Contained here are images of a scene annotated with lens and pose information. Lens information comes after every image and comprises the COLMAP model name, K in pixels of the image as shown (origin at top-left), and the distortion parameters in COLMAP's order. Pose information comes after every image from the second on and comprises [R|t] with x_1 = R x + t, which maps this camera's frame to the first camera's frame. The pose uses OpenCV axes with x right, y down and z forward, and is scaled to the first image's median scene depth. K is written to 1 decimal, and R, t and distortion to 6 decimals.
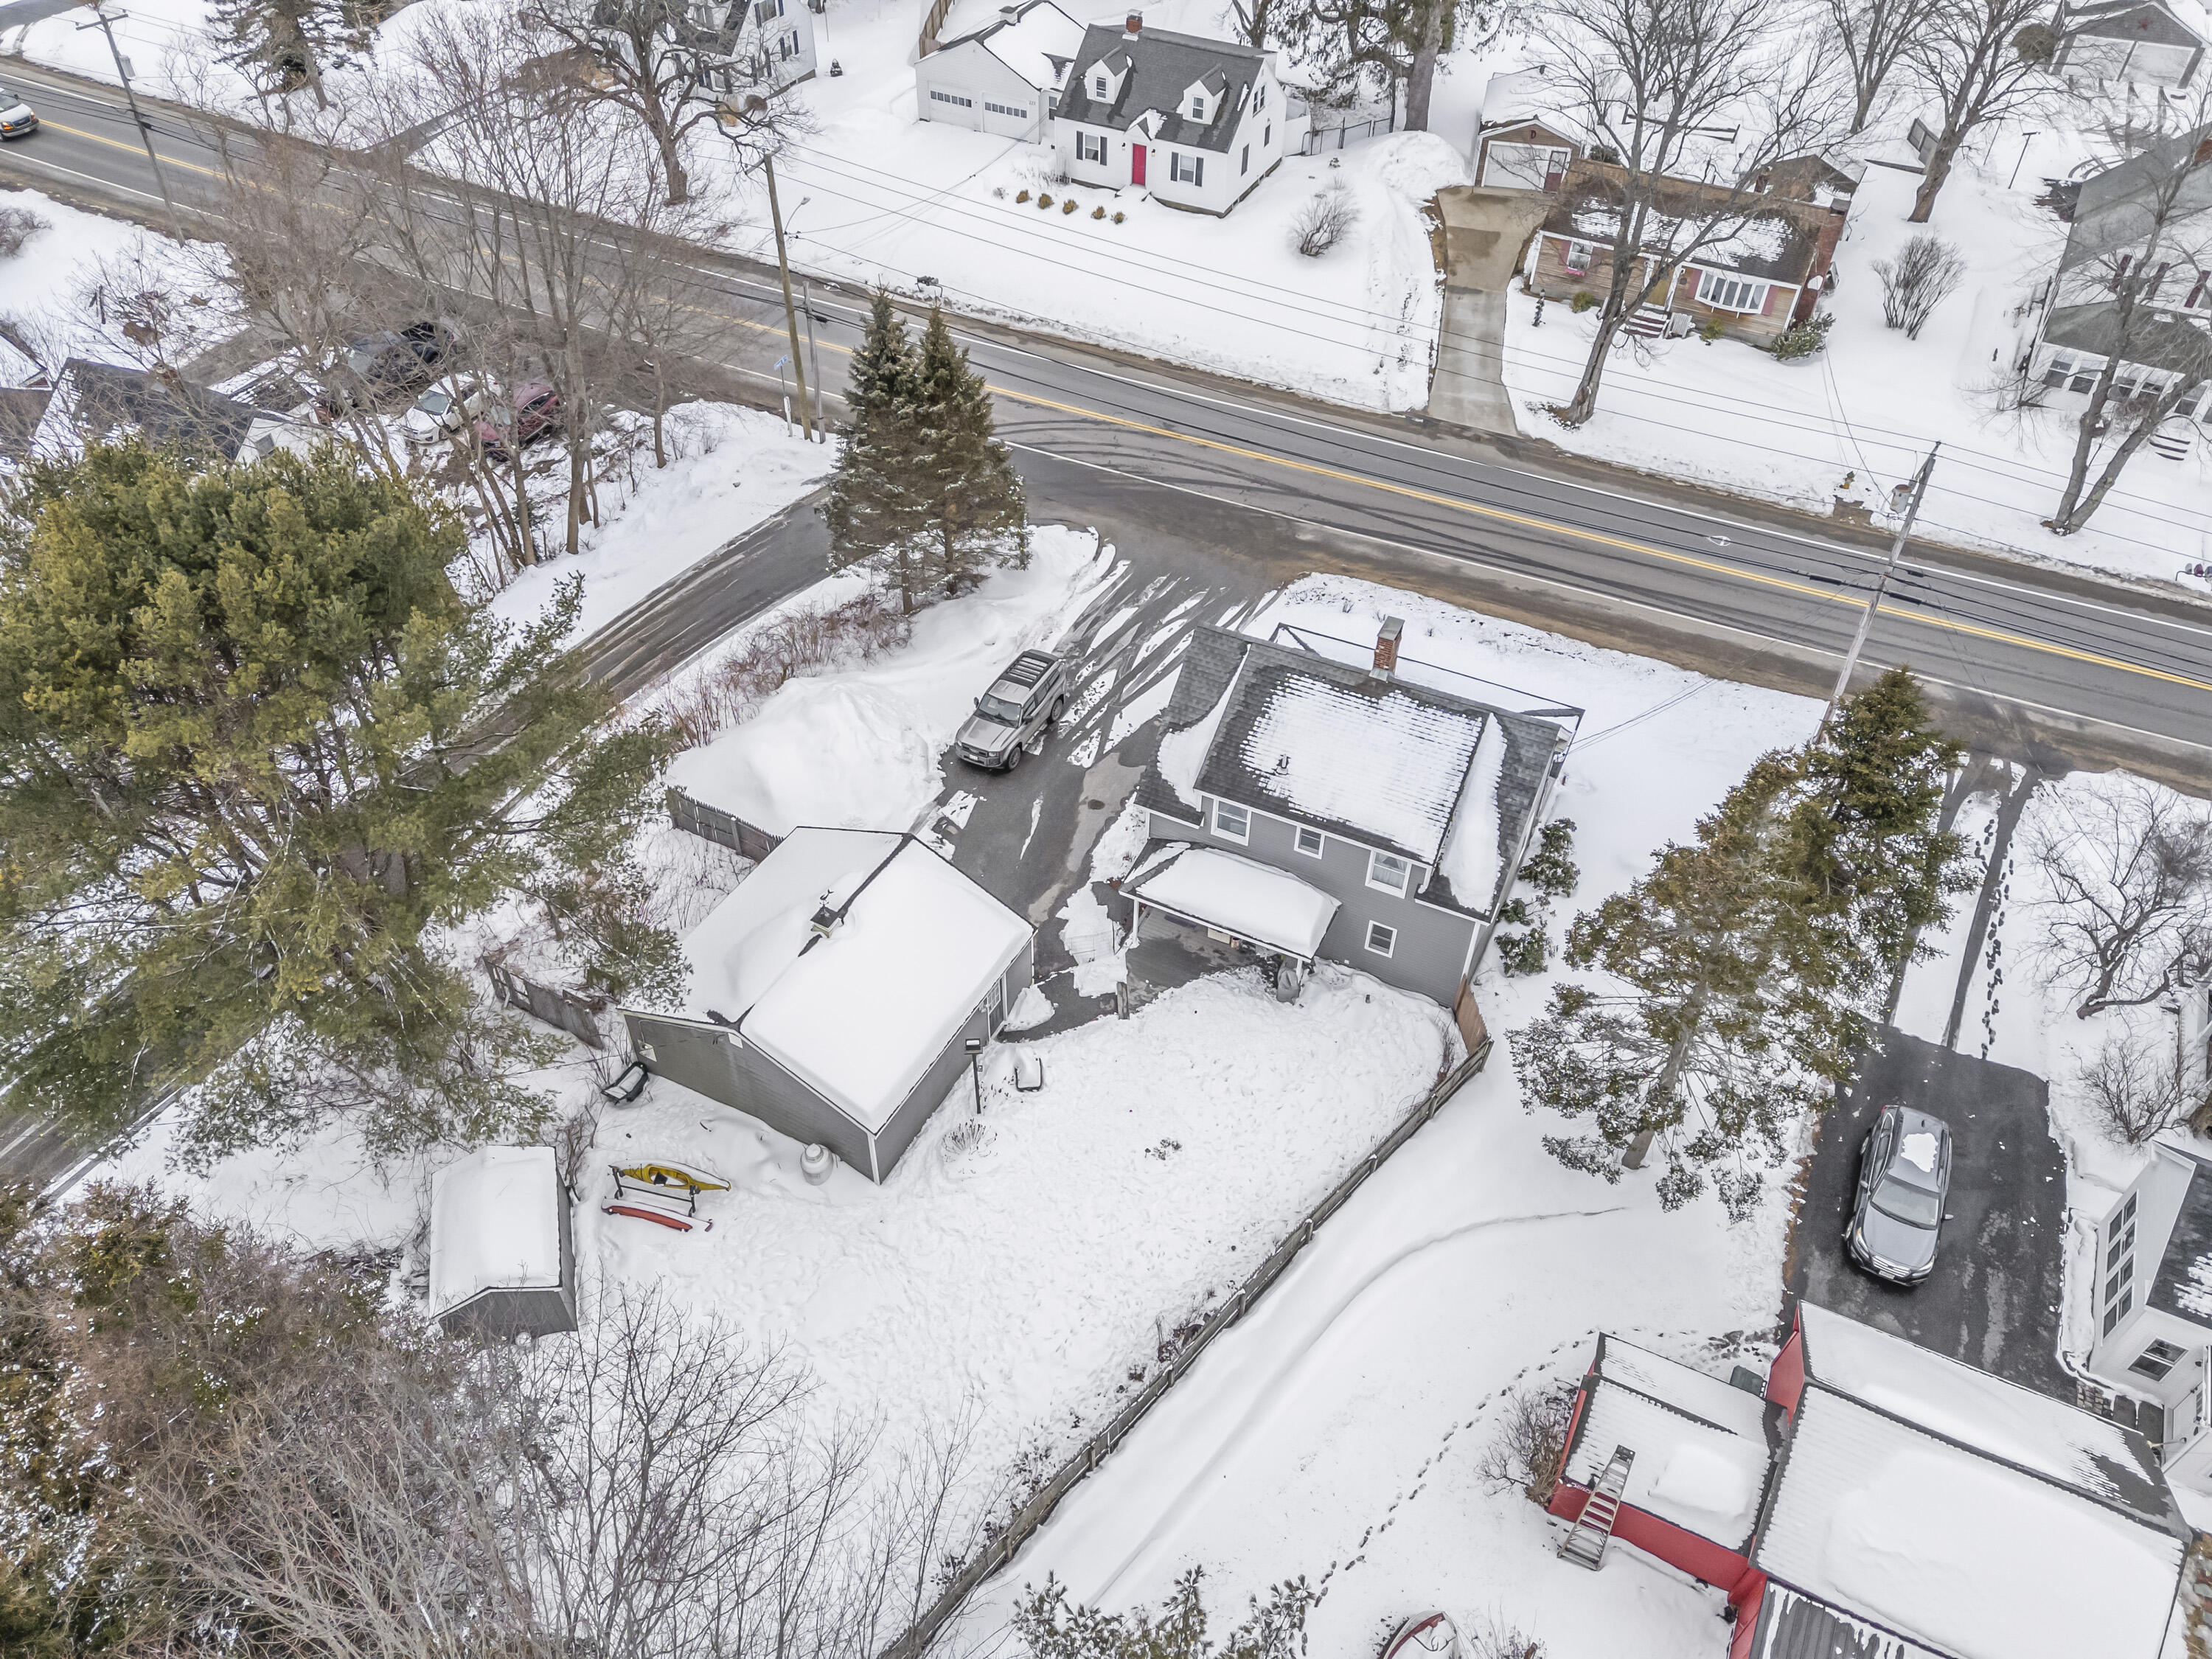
lens RADIAL K [[1637.3, 0, 1092.3], [0, 1637.3, 823.3], [0, 0, 1]] dist [0.113279, -0.117419]
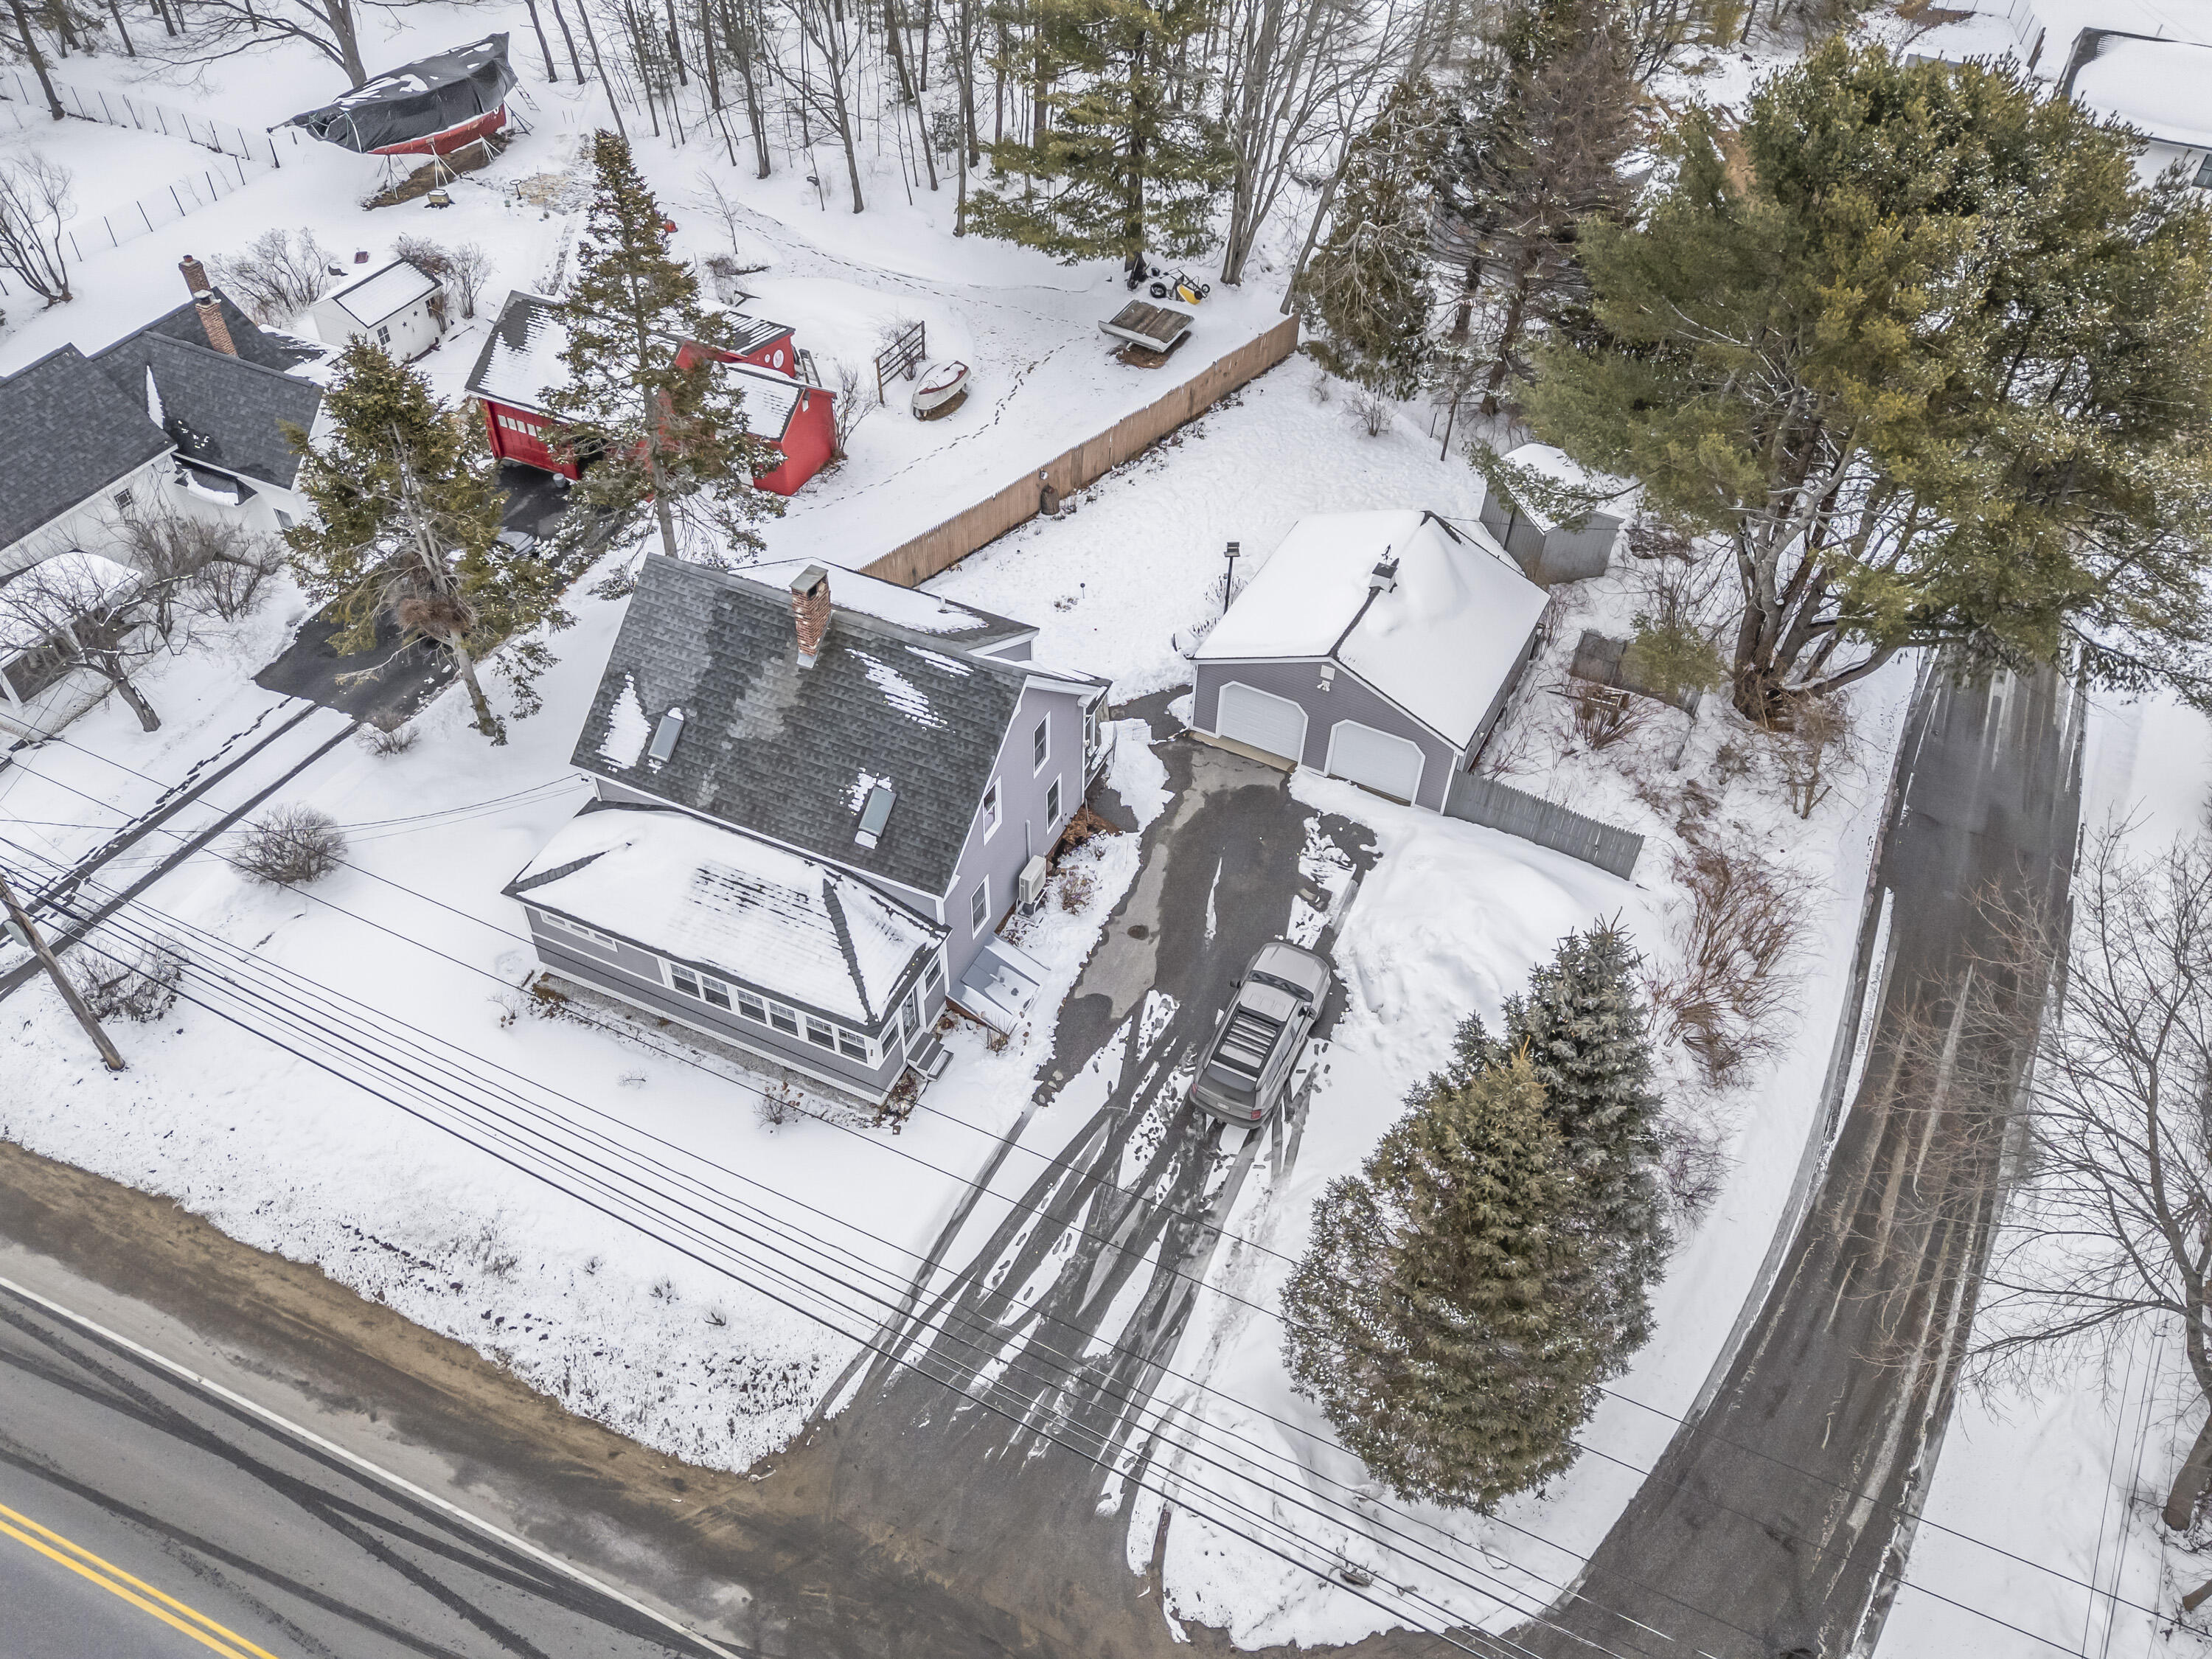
lens RADIAL K [[1637.3, 0, 1092.3], [0, 1637.3, 823.3], [0, 0, 1]] dist [0.113279, -0.117419]
pose [[-0.999383, -0.009800, -0.033714, 0.046933], [-0.033926, 0.022302, 0.999175, -0.728749], [-0.009040, 0.999703, -0.022621, 0.857492]]
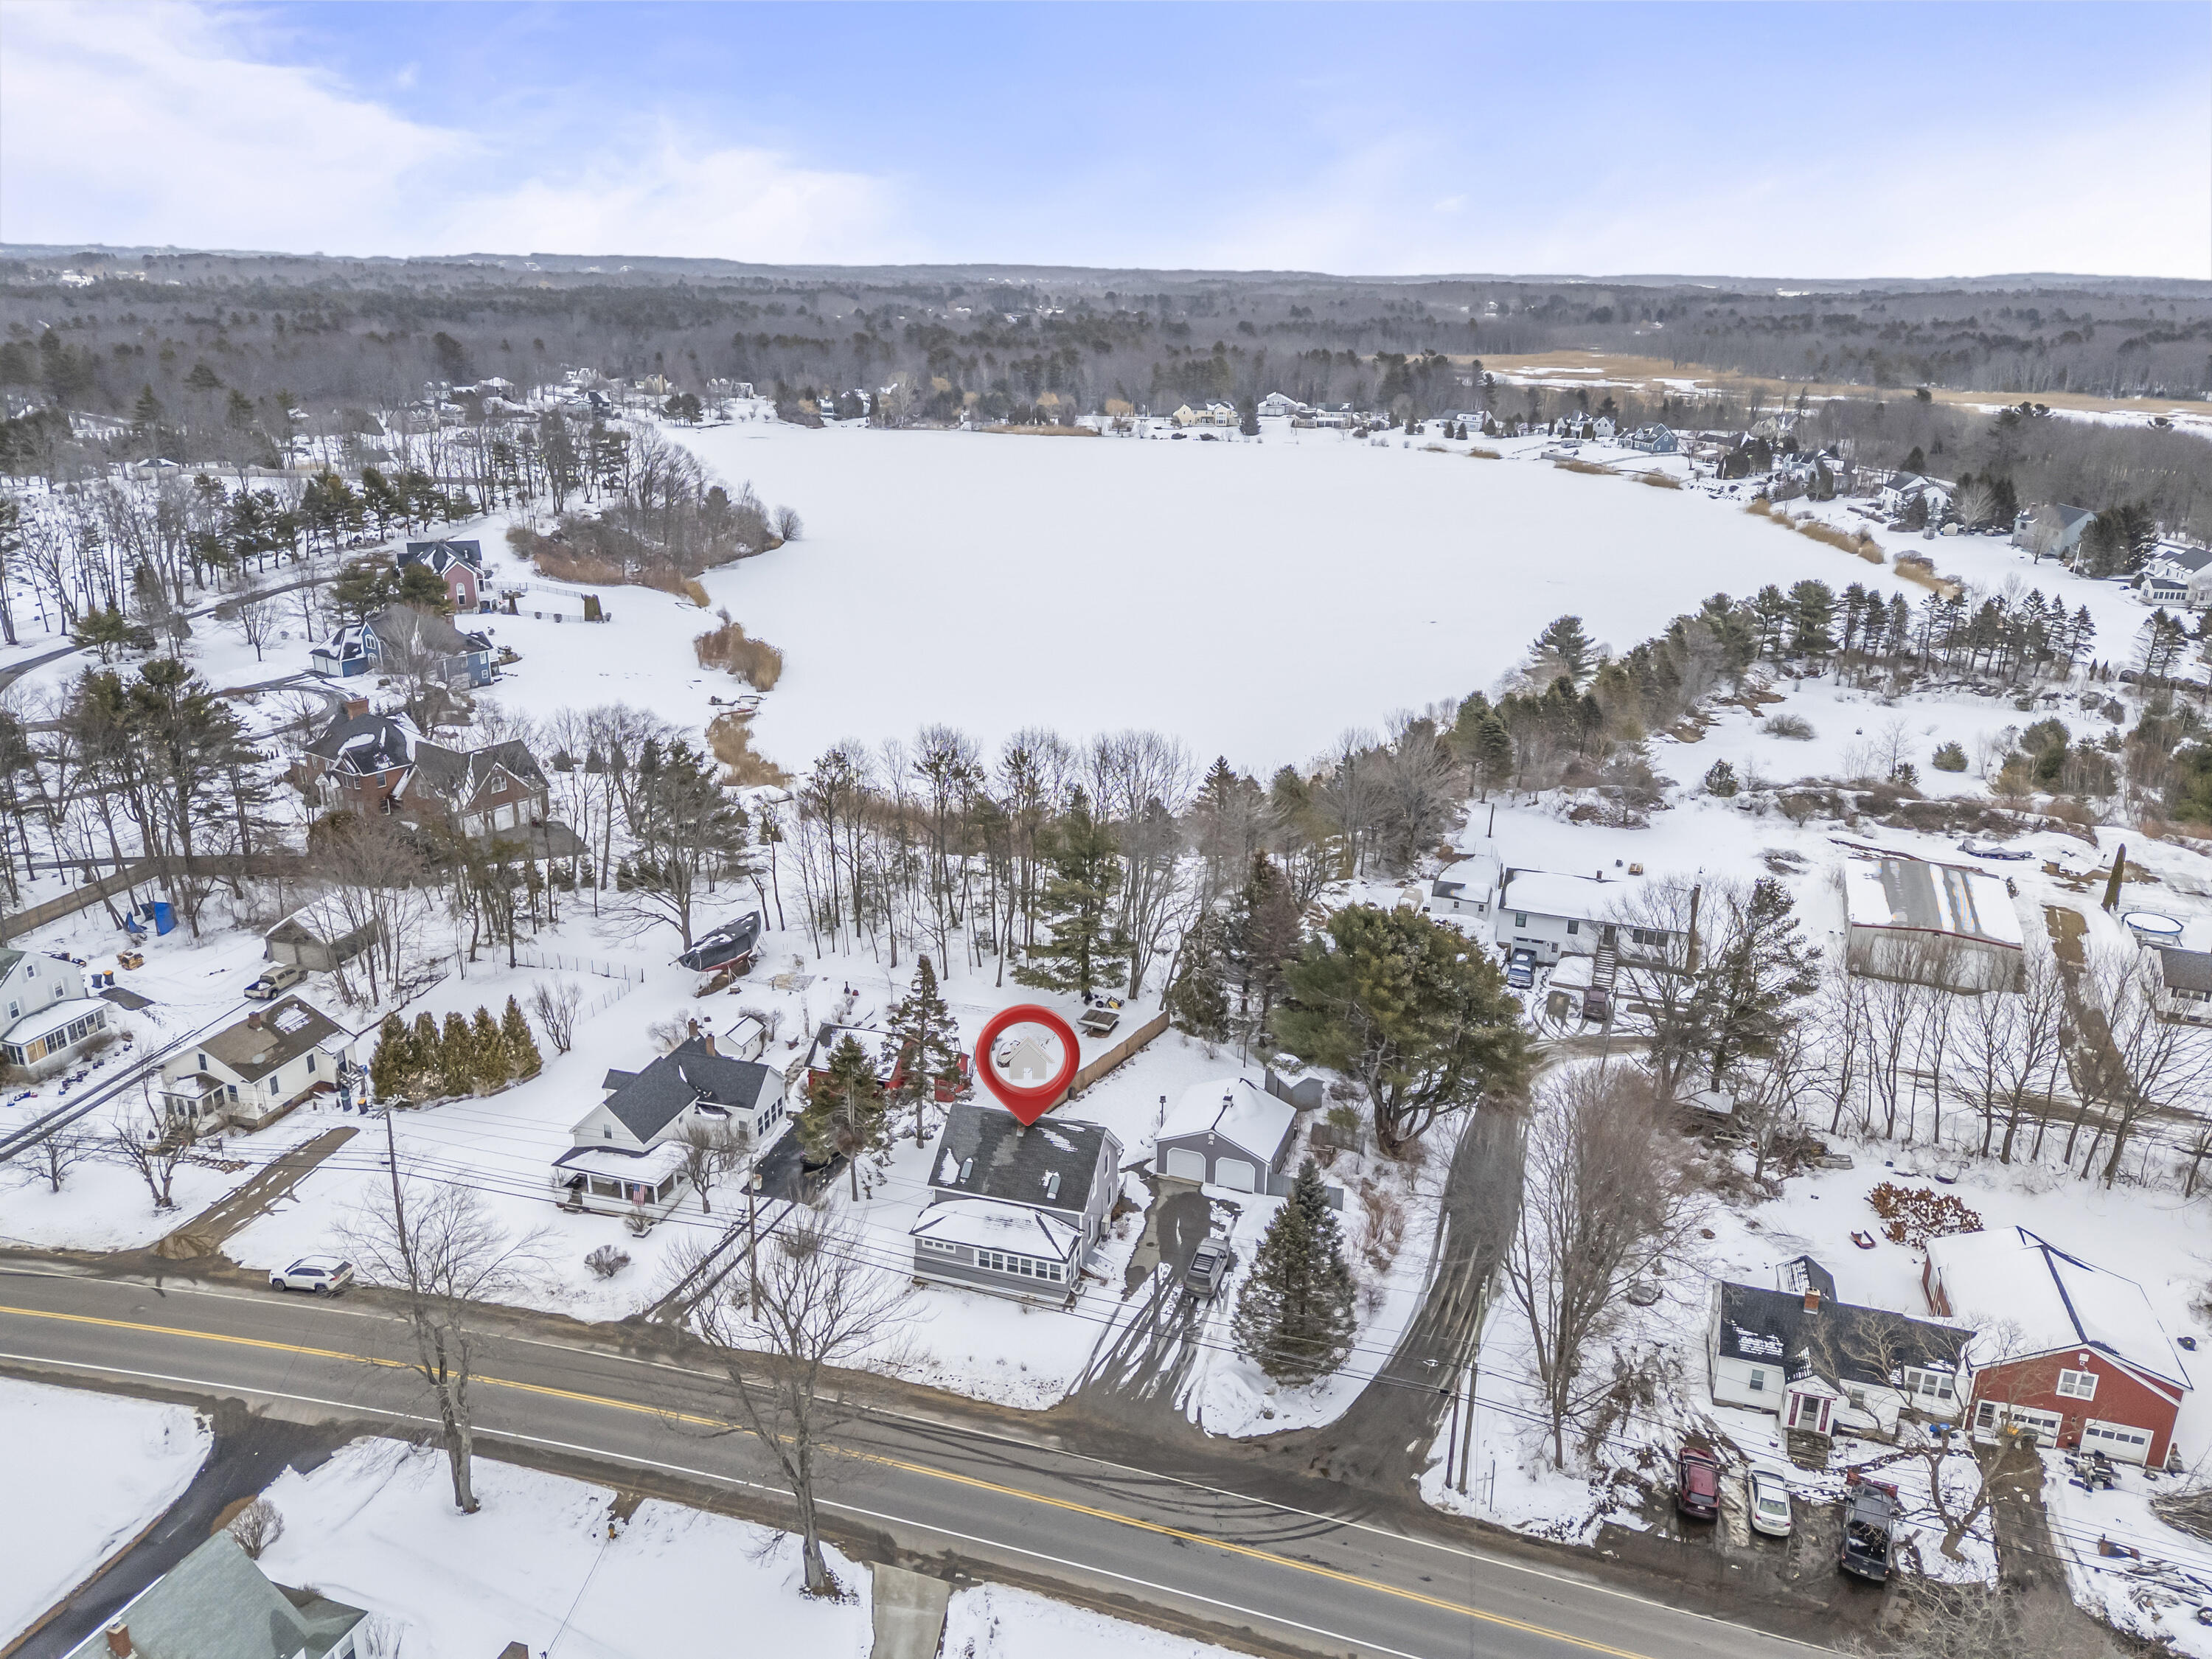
lens RADIAL K [[1637.3, 0, 1092.3], [0, 1637.3, 823.3], [0, 0, 1]] dist [0.113279, -0.117419]
pose [[-0.988228, 0.029324, -0.150149, 0.314222], [-0.120748, 0.453144, 0.883221, -1.761073], [0.093939, 0.890955, -0.444269, 1.264486]]
